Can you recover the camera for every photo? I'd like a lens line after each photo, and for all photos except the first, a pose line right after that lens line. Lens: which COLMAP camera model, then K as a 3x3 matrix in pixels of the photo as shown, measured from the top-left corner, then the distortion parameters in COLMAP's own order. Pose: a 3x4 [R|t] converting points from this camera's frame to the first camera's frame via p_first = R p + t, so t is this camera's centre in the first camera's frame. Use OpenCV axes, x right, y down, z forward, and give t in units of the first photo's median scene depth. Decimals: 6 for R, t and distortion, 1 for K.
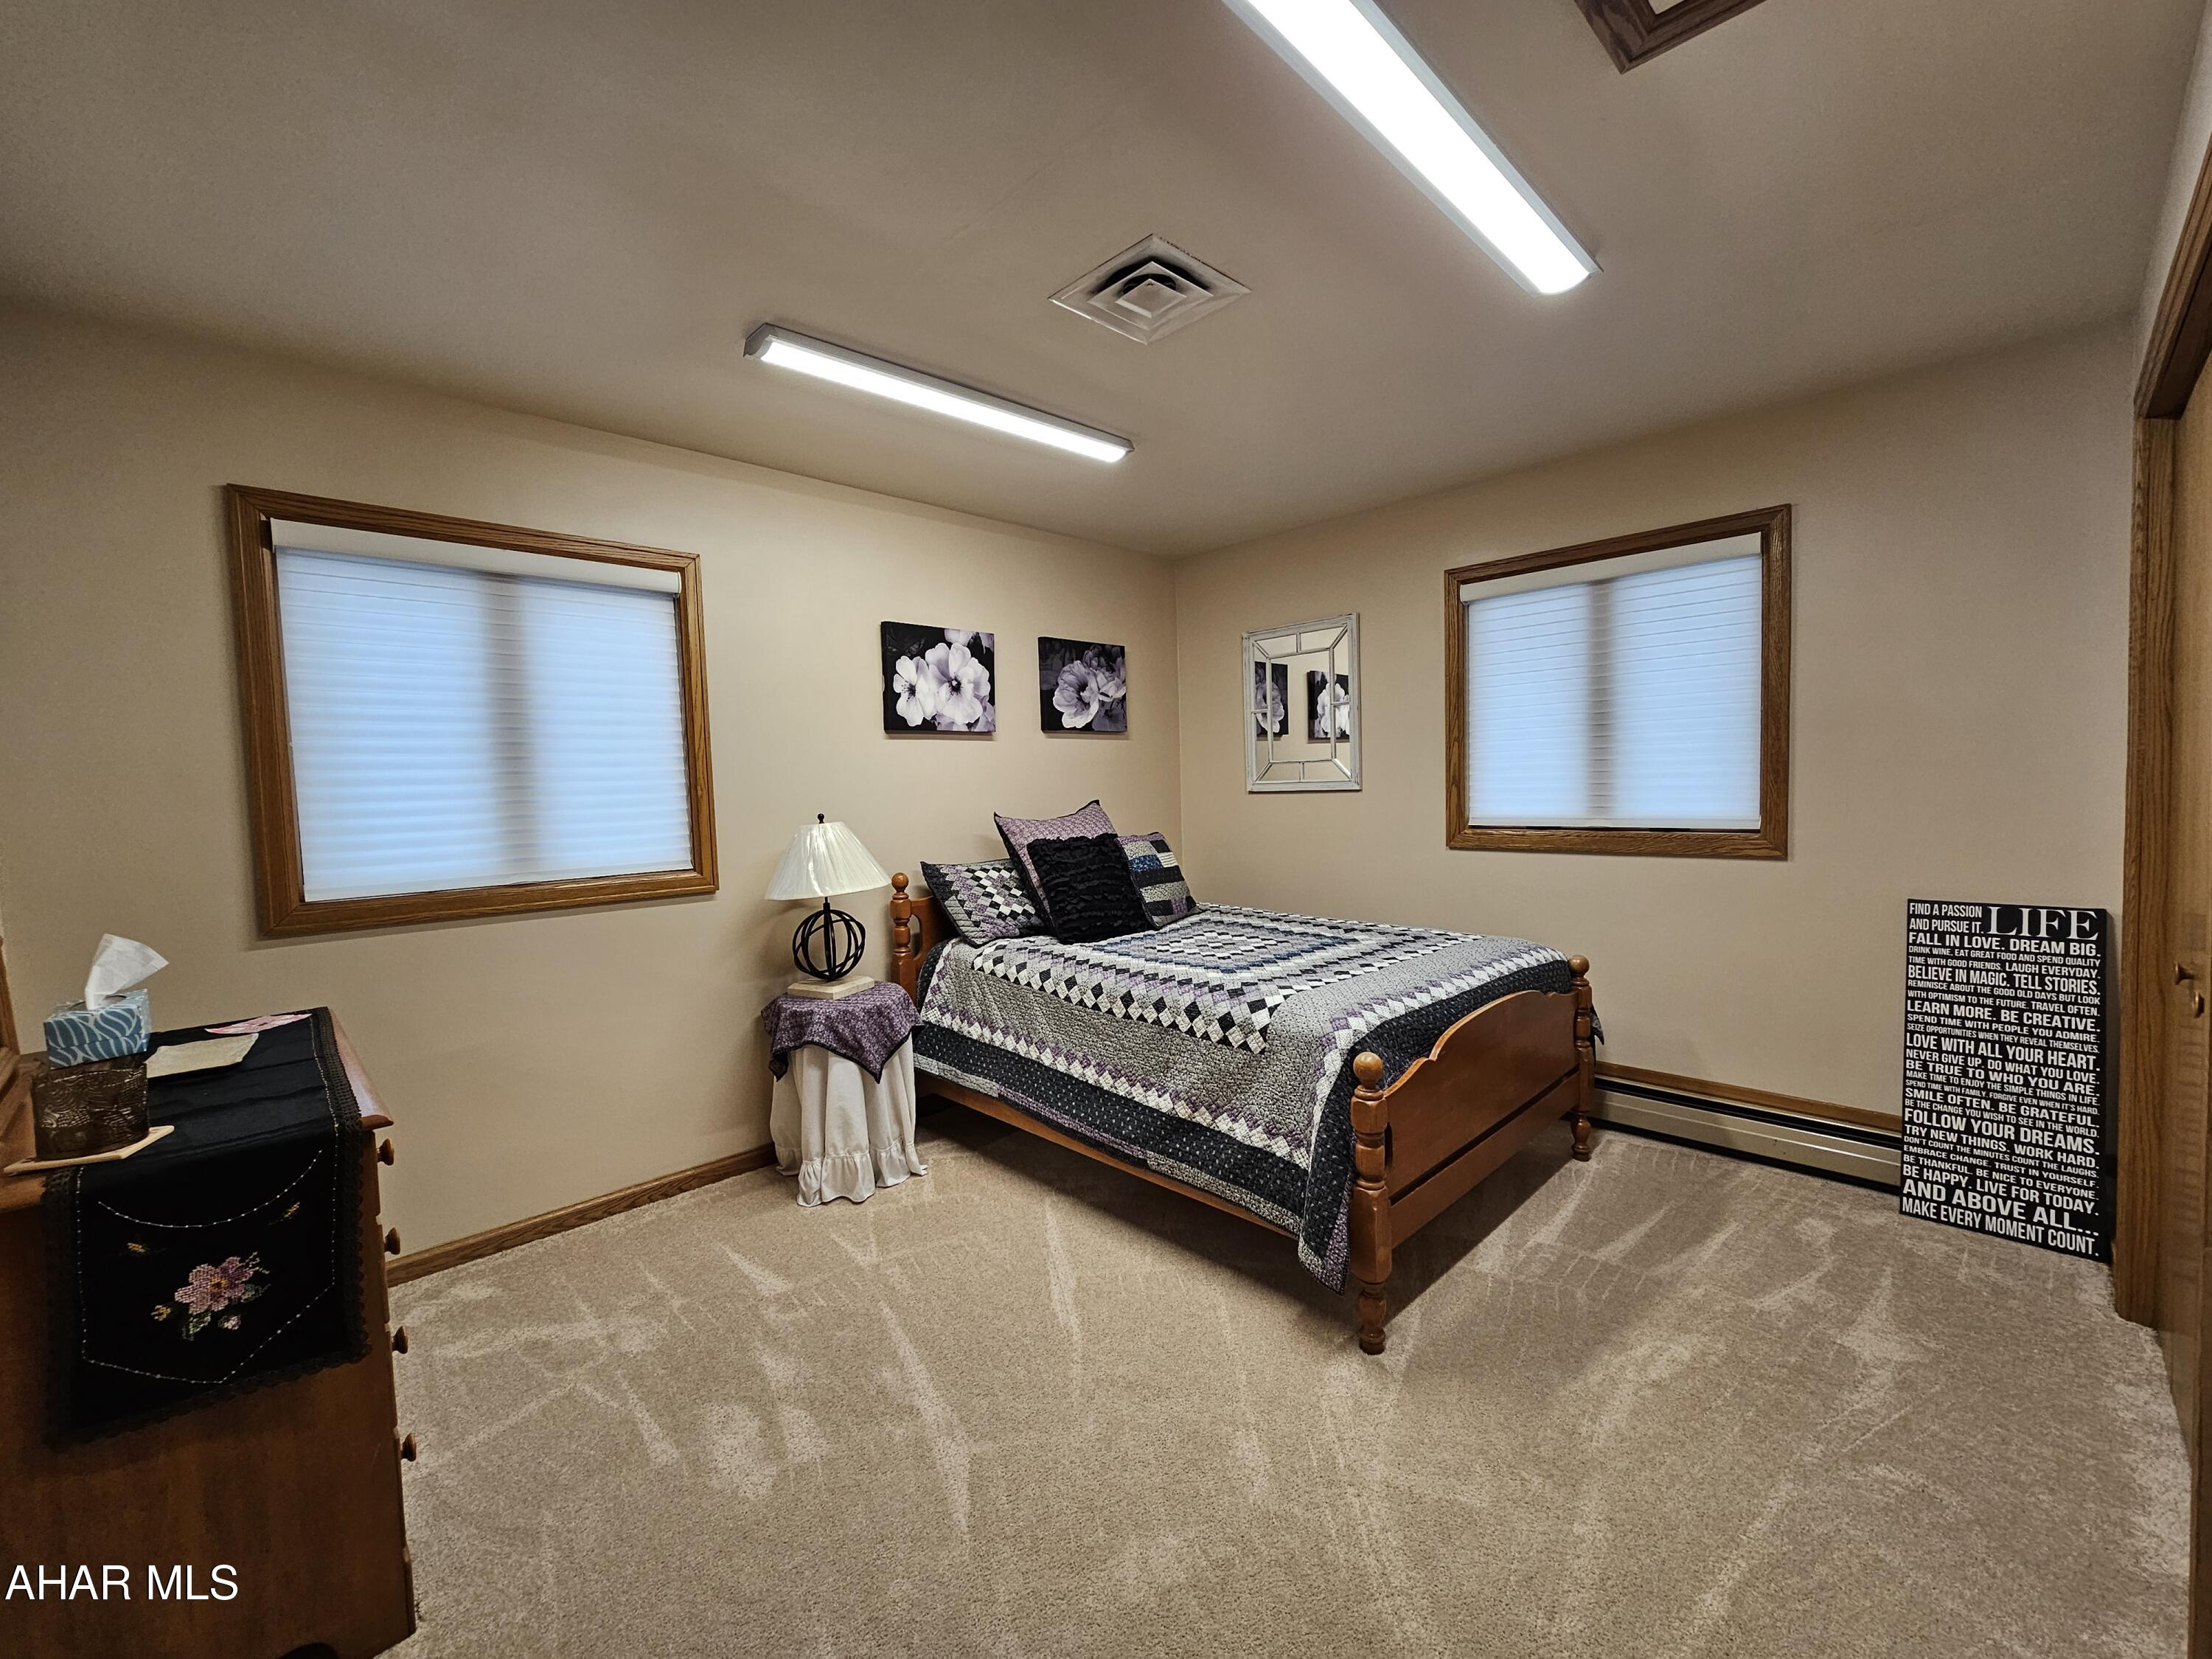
lens RADIAL K [[912.2, 0, 1108.5], [0, 912.2, 832.2], [0, 0, 1]] dist [-0.000444, -0.001418]
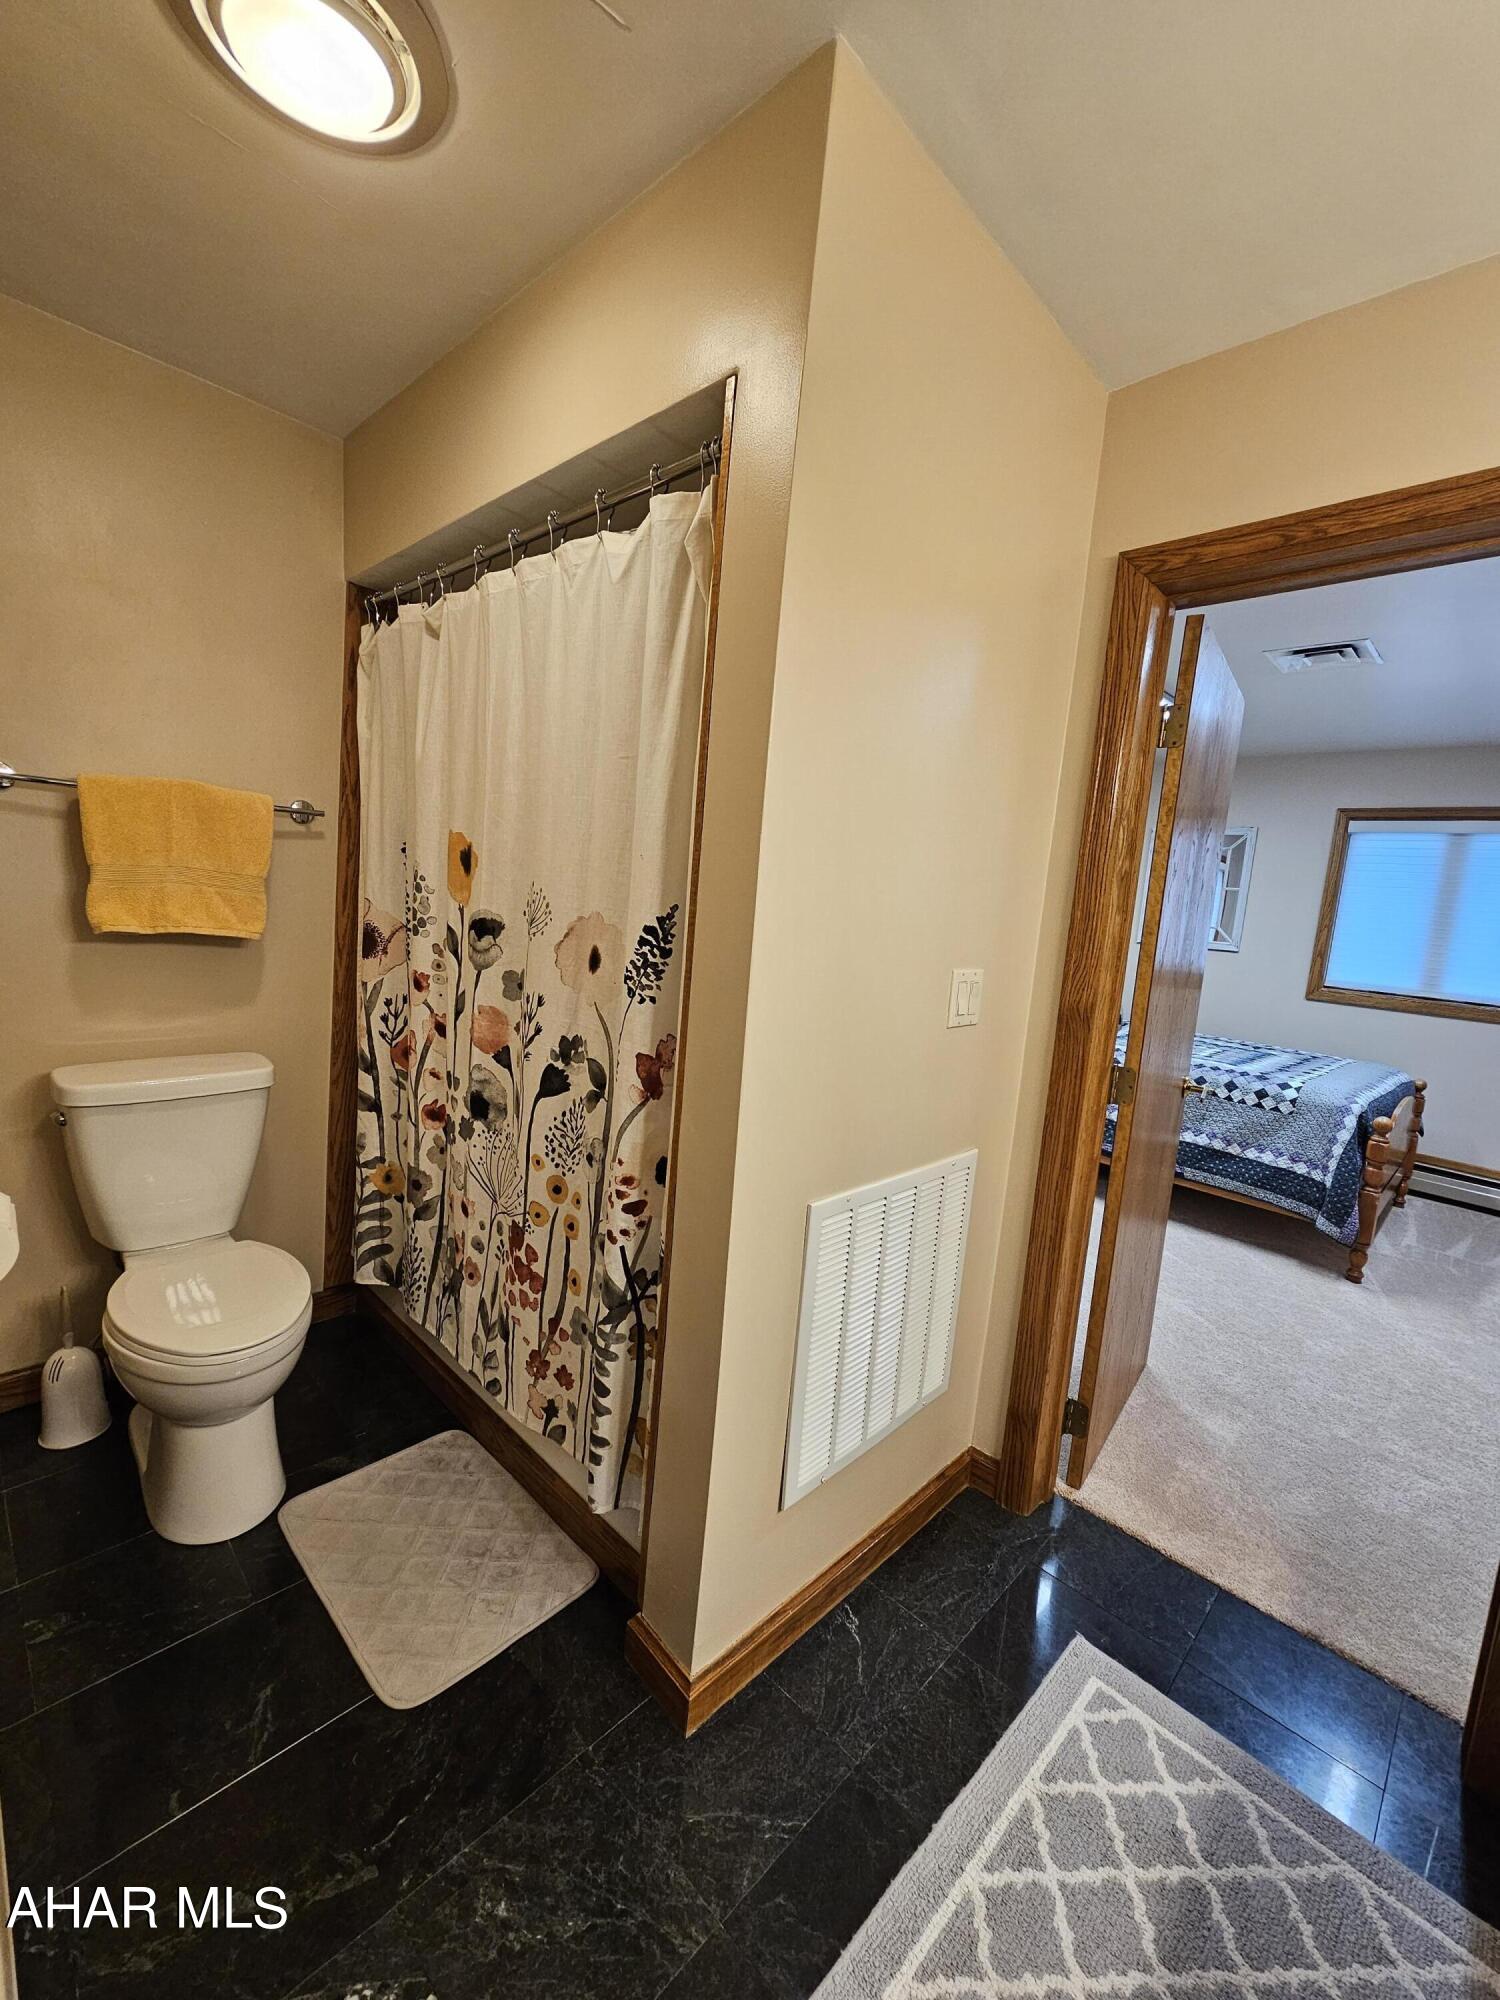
lens RADIAL K [[824.8, 0, 756.6], [0, 824.8, 1003.5], [0, 0, 1]] dist [-0.000444, -0.001418]
pose [[0.993849, 0.106165, 0.031511, -0.836505], [-0.108252, 0.991345, 0.074278, 0.032092], [-0.023352, -0.077232, 0.996740, -0.454415]]
